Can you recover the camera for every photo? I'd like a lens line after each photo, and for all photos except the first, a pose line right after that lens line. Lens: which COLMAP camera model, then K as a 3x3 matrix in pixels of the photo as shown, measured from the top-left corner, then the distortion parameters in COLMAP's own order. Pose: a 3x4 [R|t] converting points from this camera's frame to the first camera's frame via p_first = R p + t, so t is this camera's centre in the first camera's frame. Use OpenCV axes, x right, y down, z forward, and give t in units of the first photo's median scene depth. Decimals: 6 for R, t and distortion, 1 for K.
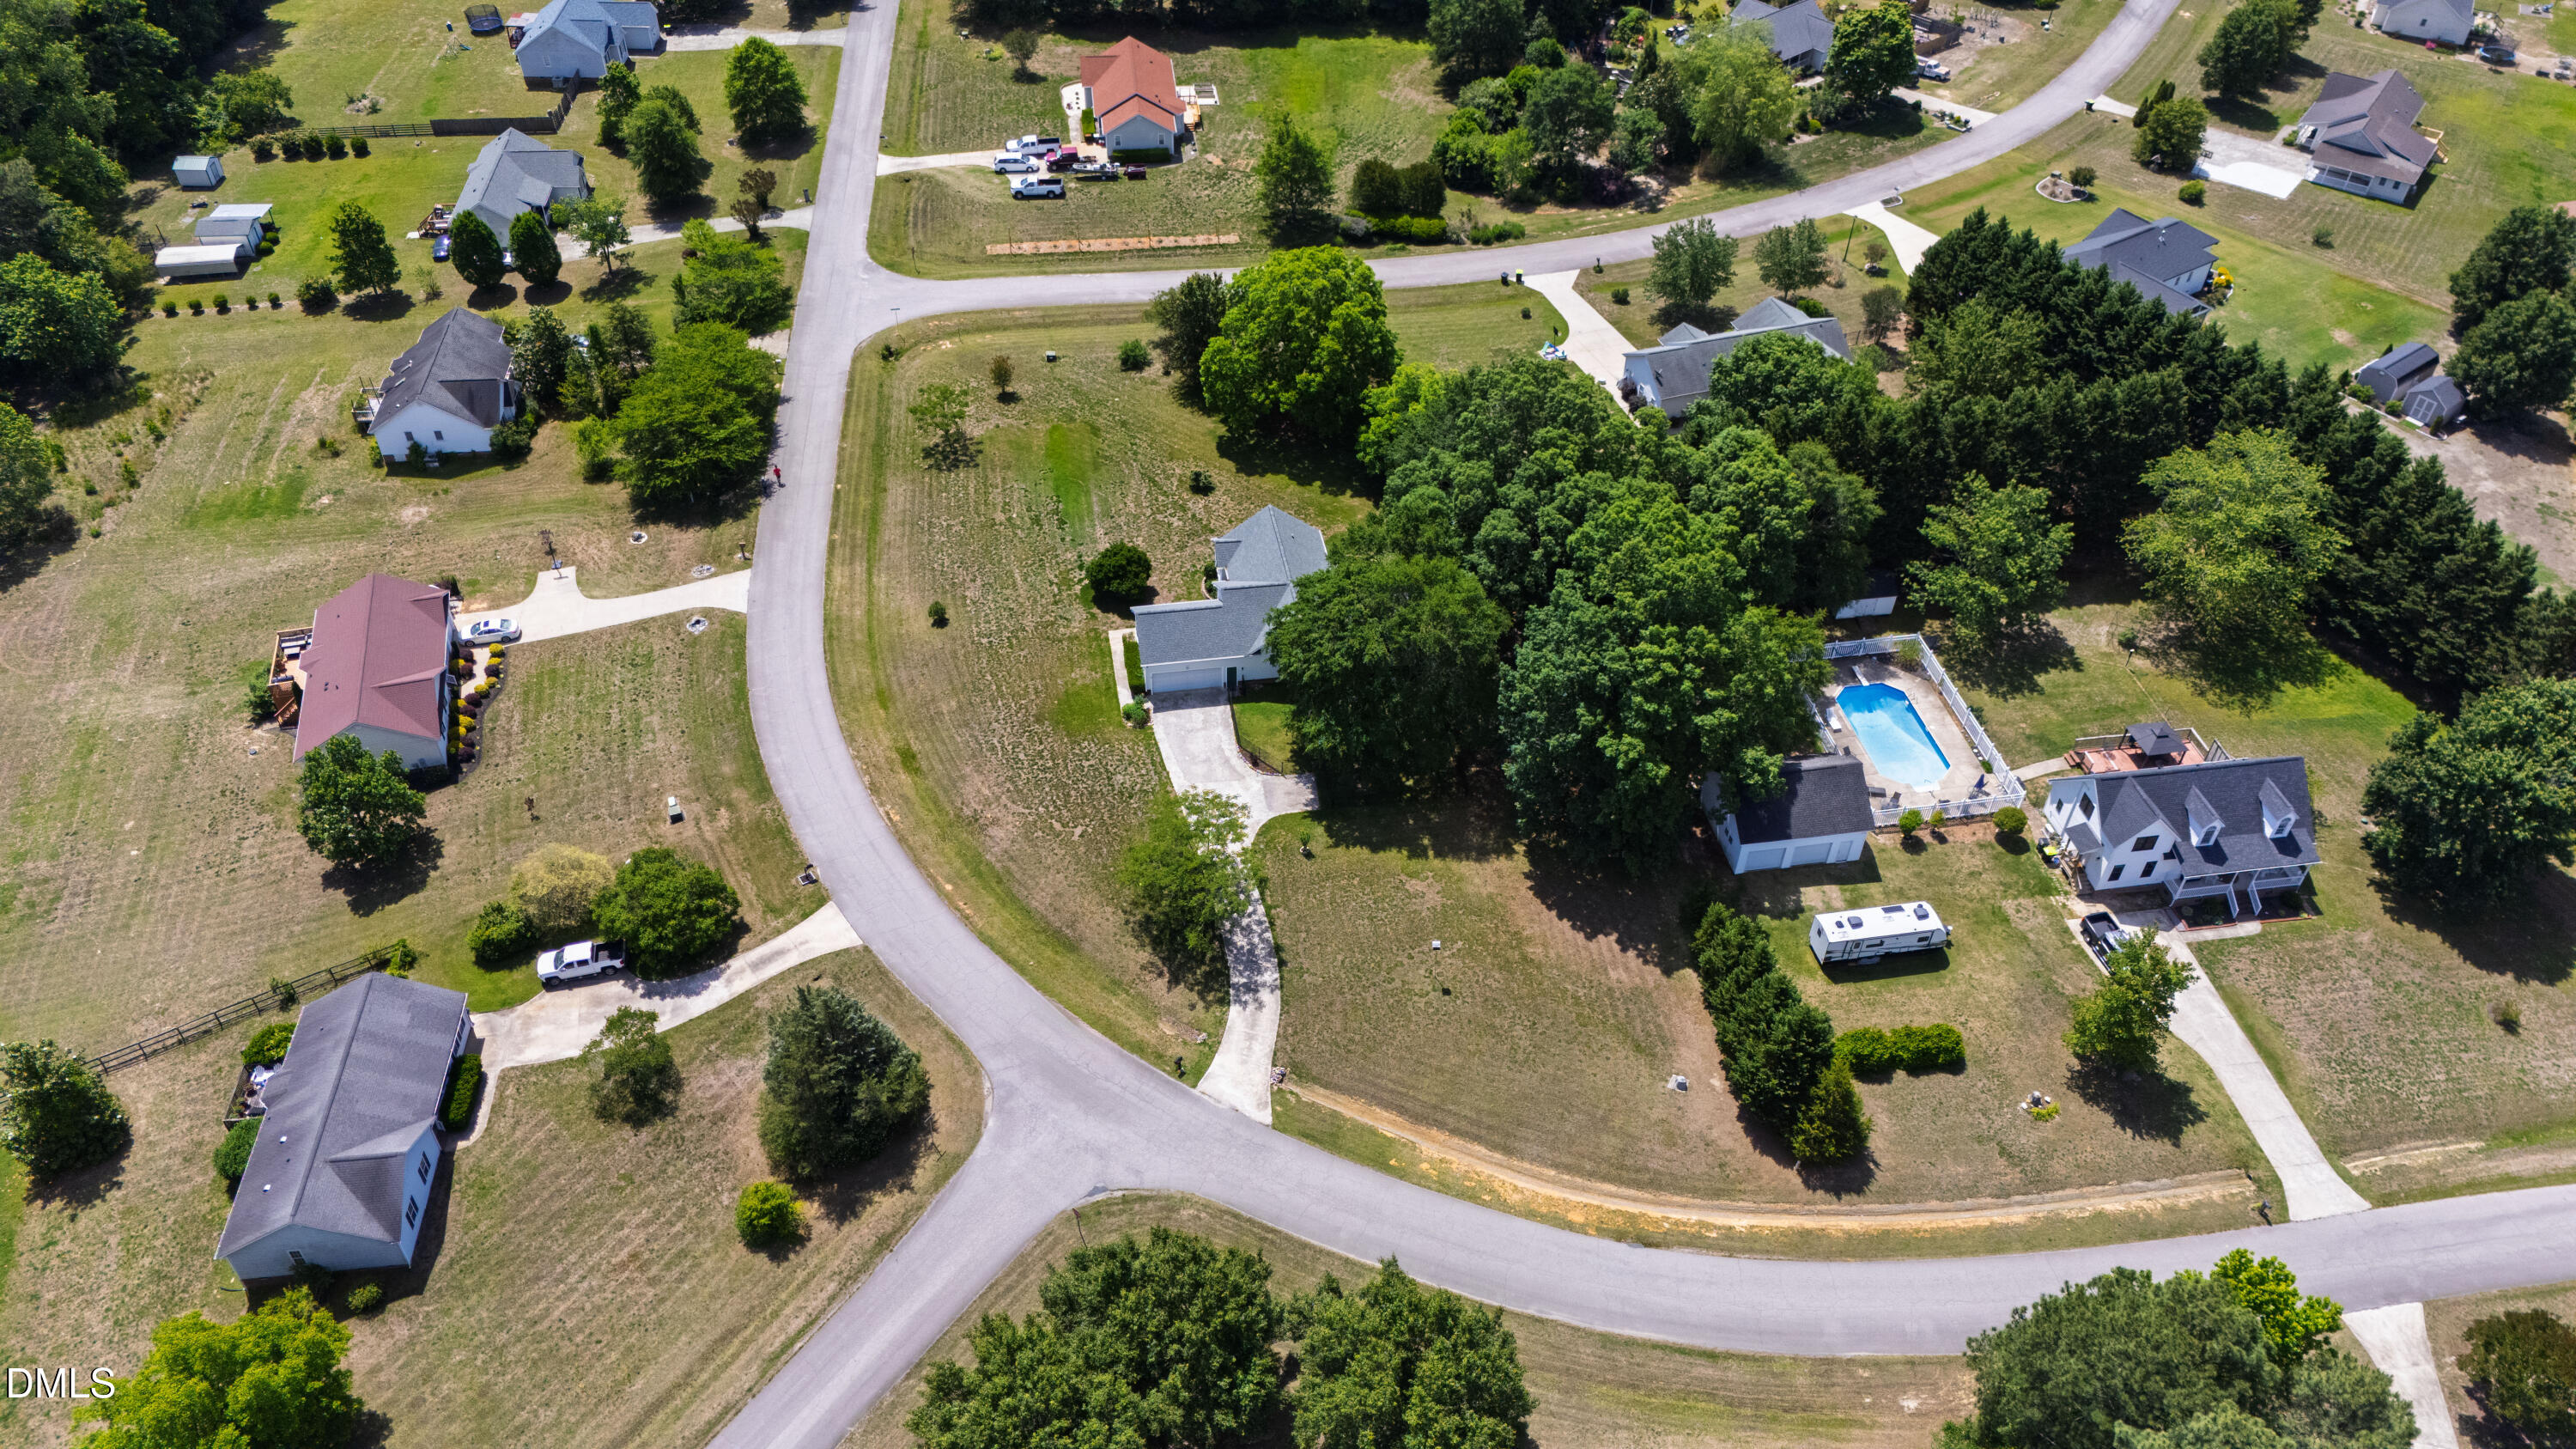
lens RADIAL K [[1902.7, 0, 1285.8], [0, 1902.7, 734.0], [0, 0, 1]] dist [0.055348, -0.051560]
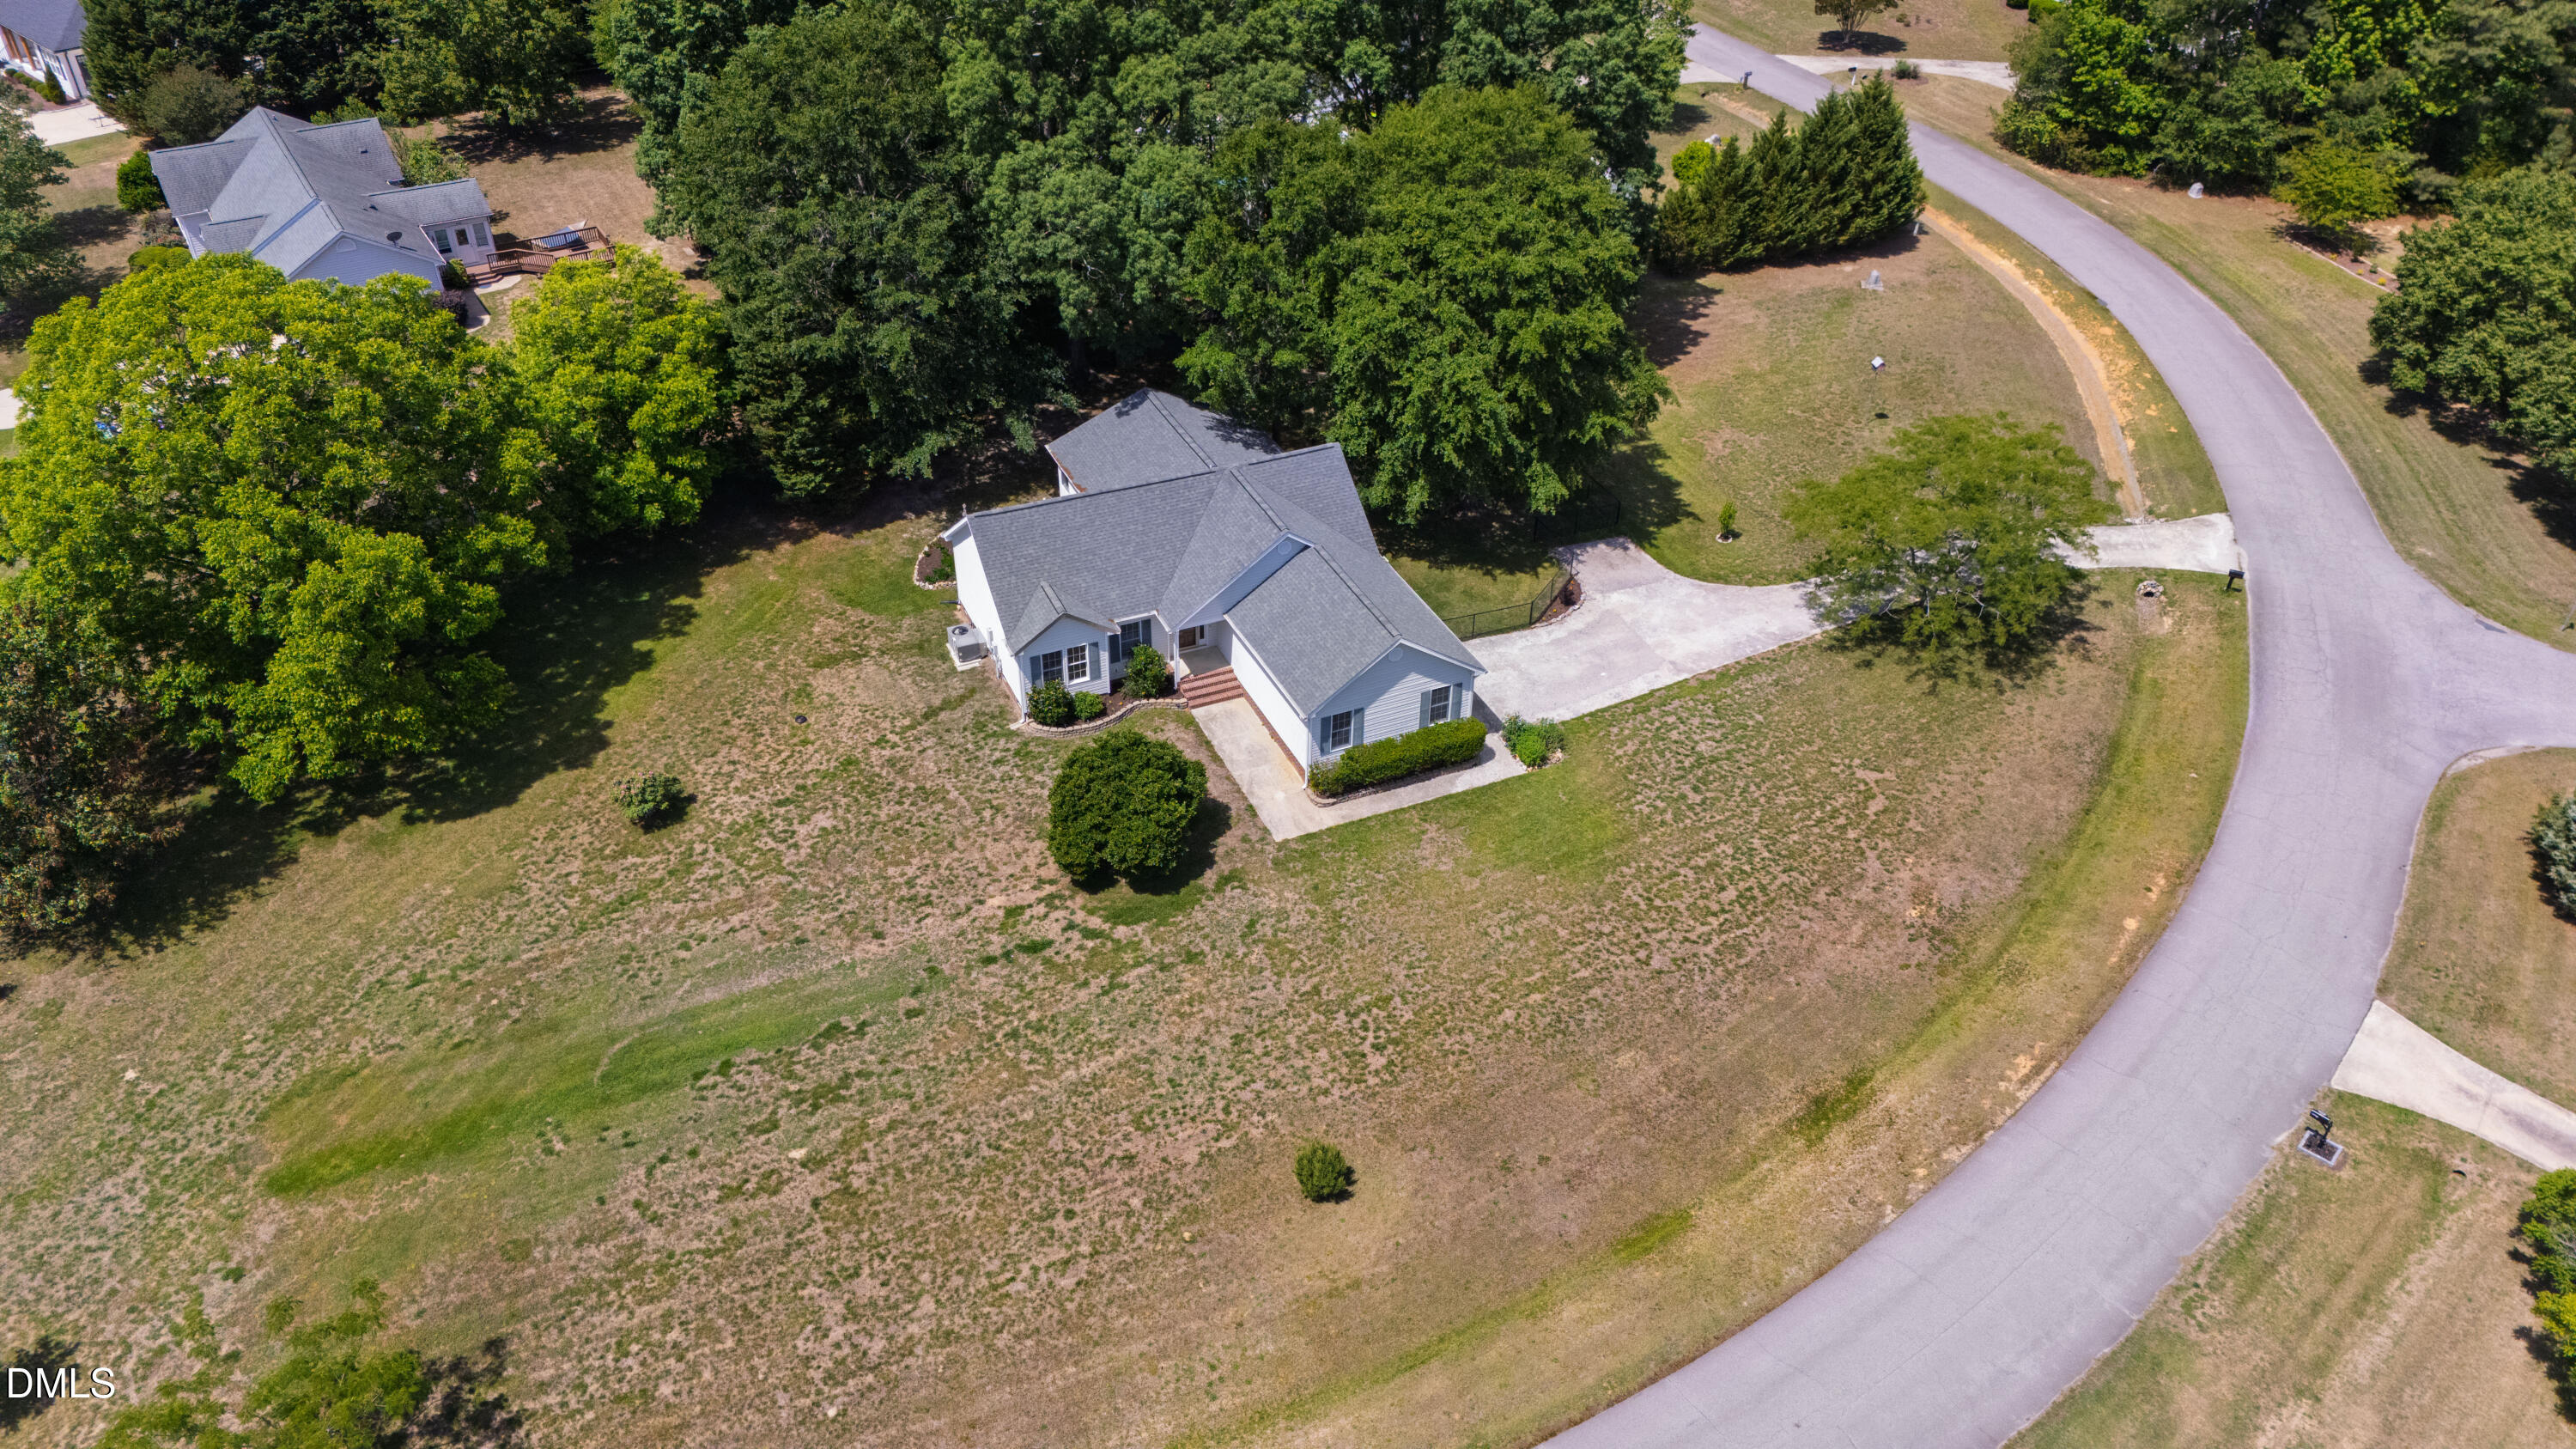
lens RADIAL K [[1902.7, 0, 1285.8], [0, 1902.7, 734.0], [0, 0, 1]] dist [0.055348, -0.051560]
pose [[-0.251274, -0.595858, 0.762767, -0.381102], [0.636634, 0.491855, 0.593949, -0.299596], [-0.729081, 0.634848, 0.255754, 0.825926]]
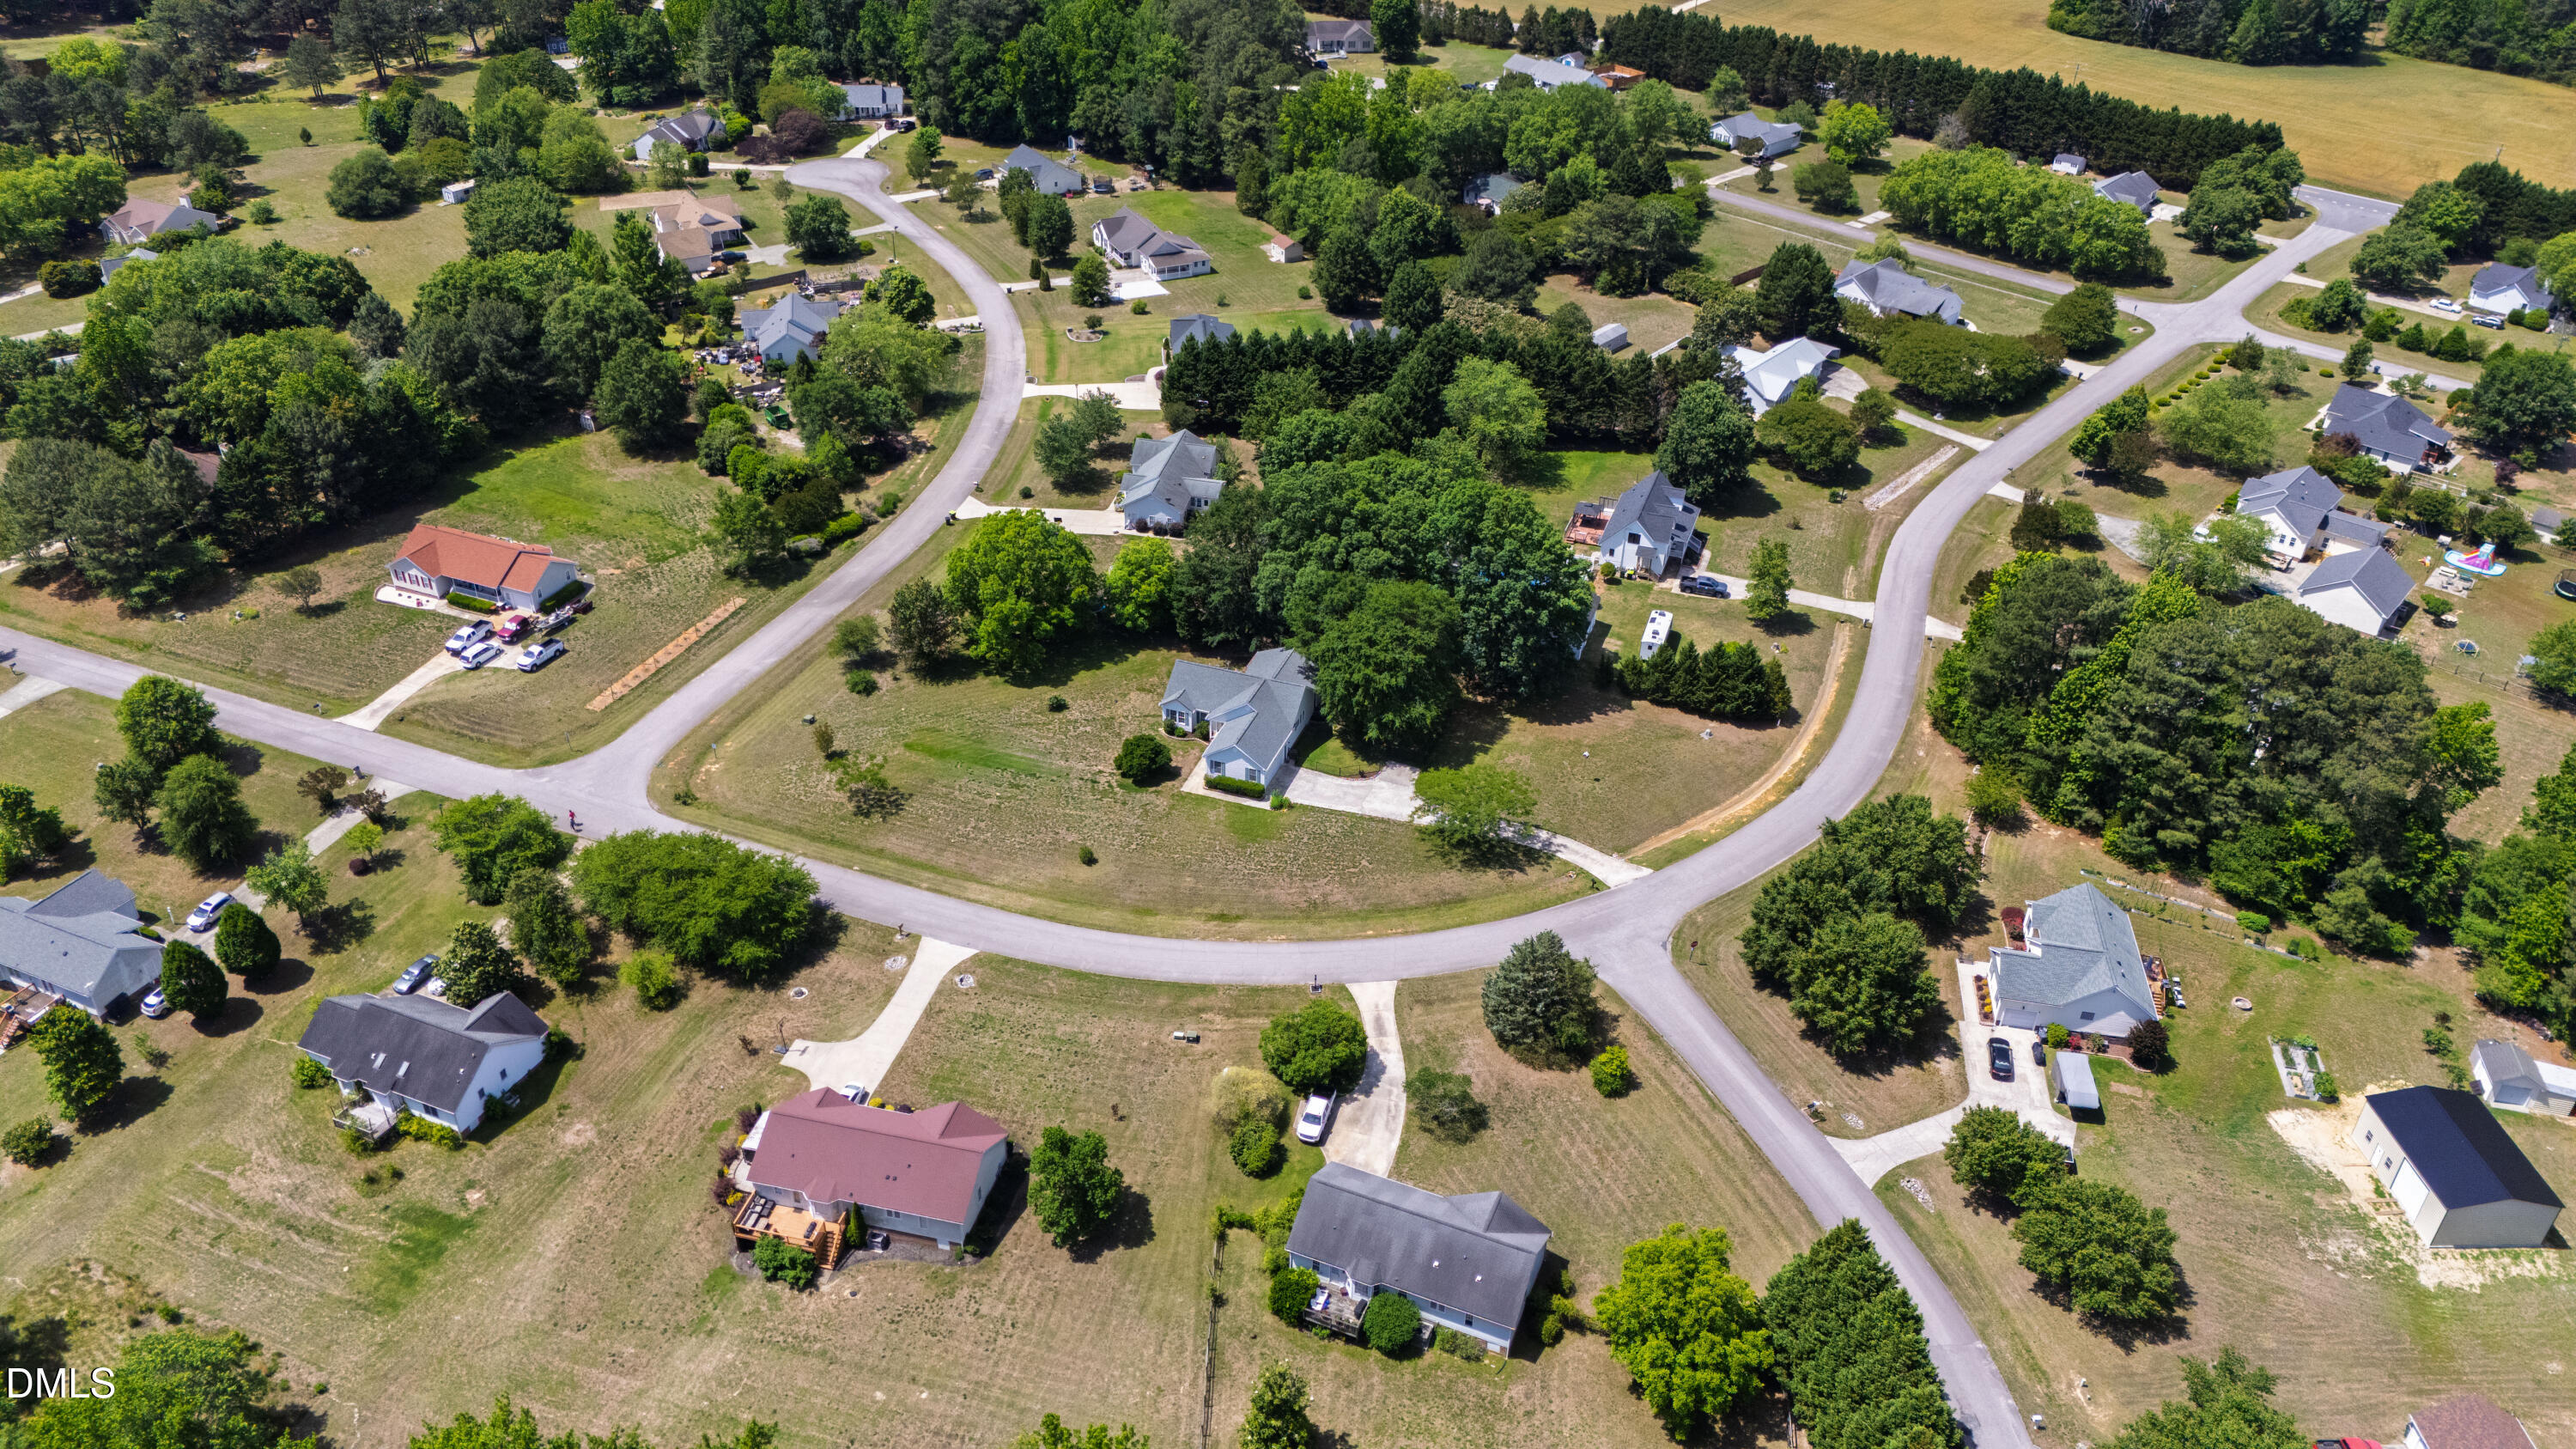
lens RADIAL K [[1890.1, 0, 1288.0], [0, 1890.1, 724.5], [0, 0, 1]] dist [0.060741, -0.041330]
pose [[0.489623, -0.484550, 0.724901, -0.914519], [0.581319, 0.801046, 0.142805, -0.218458], [-0.649875, 0.351478, 0.673889, 0.066299]]
